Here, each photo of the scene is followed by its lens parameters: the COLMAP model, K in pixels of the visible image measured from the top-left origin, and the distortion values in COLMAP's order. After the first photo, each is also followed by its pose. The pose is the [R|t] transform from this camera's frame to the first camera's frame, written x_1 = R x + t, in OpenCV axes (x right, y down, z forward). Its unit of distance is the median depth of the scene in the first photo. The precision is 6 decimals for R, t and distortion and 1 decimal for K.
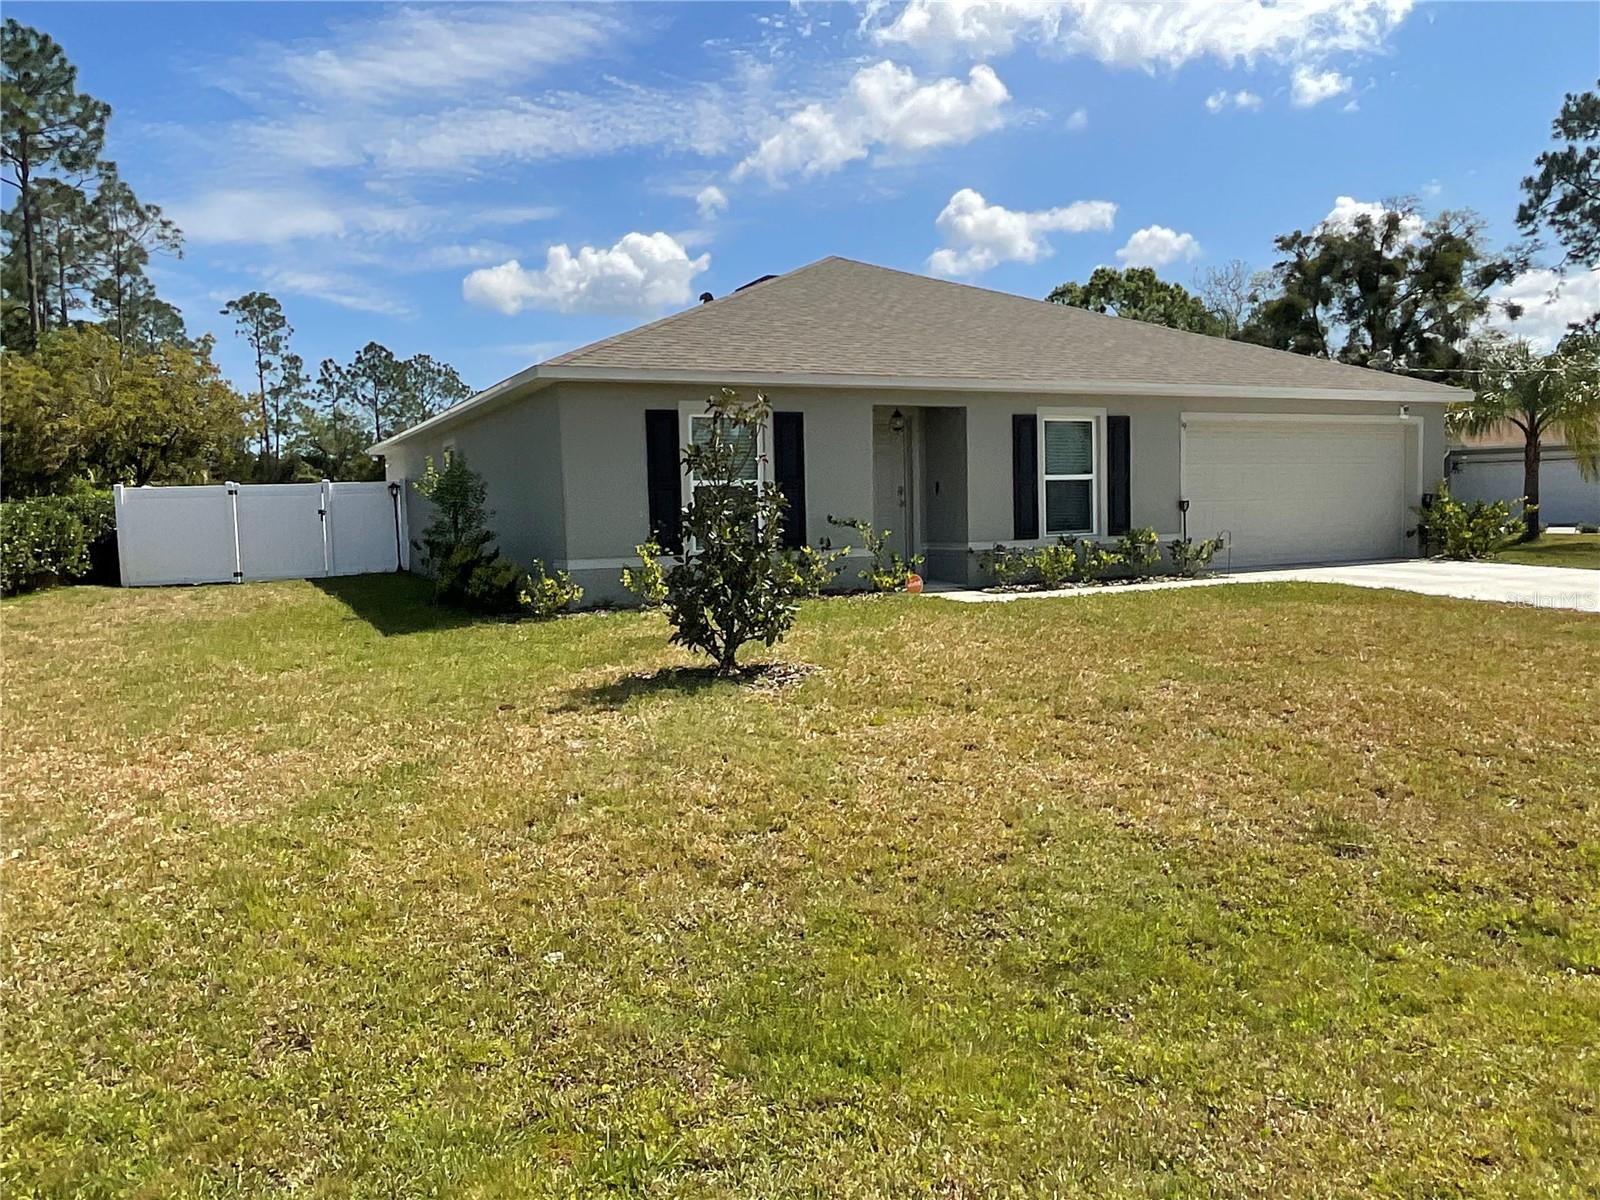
lens RADIAL K [[1197.3, 0, 796.2], [0, 1197.3, 588.8], [0, 0, 1]] dist [-0.006885, 0.005676]
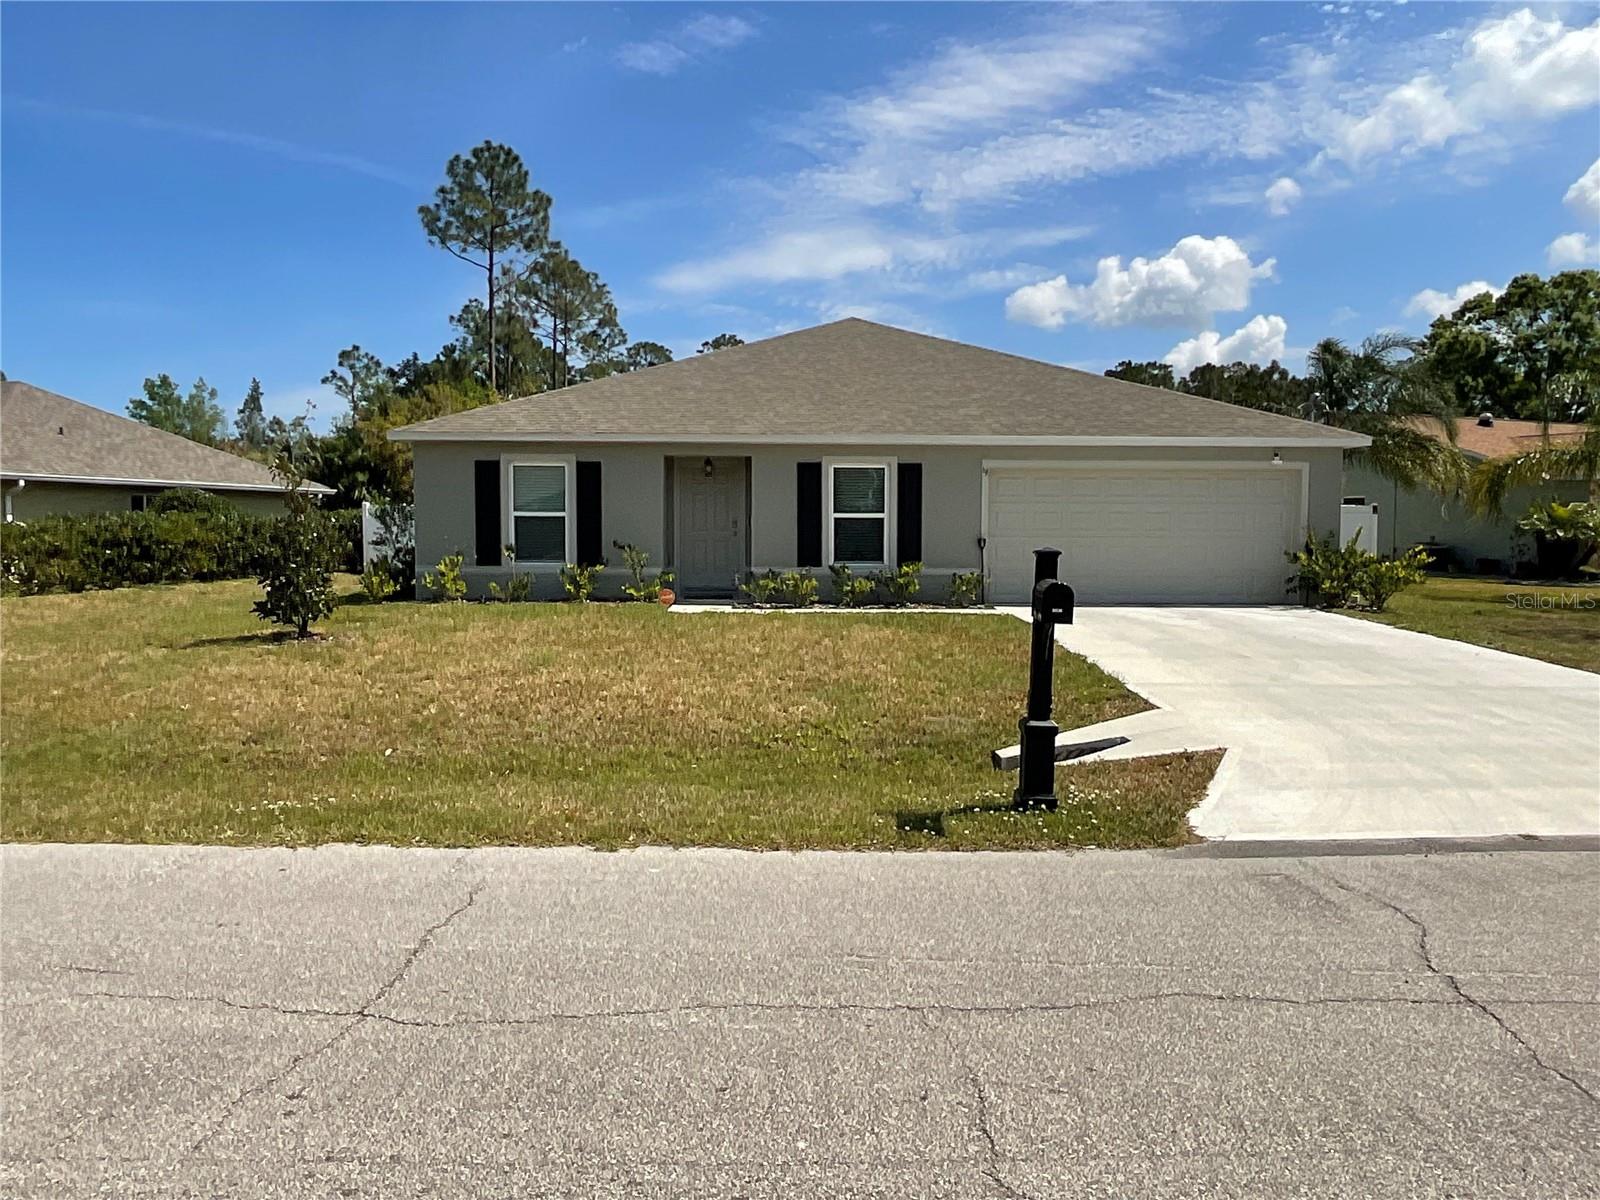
lens RADIAL K [[1197.3, 0, 806.7], [0, 1197.3, 599.7], [0, 0, 1]] dist [-0.006885, 0.005676]
pose [[0.909296, 0.053230, -0.412731, 0.103661], [-0.055830, 0.998424, 0.005767, -0.002211], [0.412387, 0.017799, 0.910835, -0.014237]]
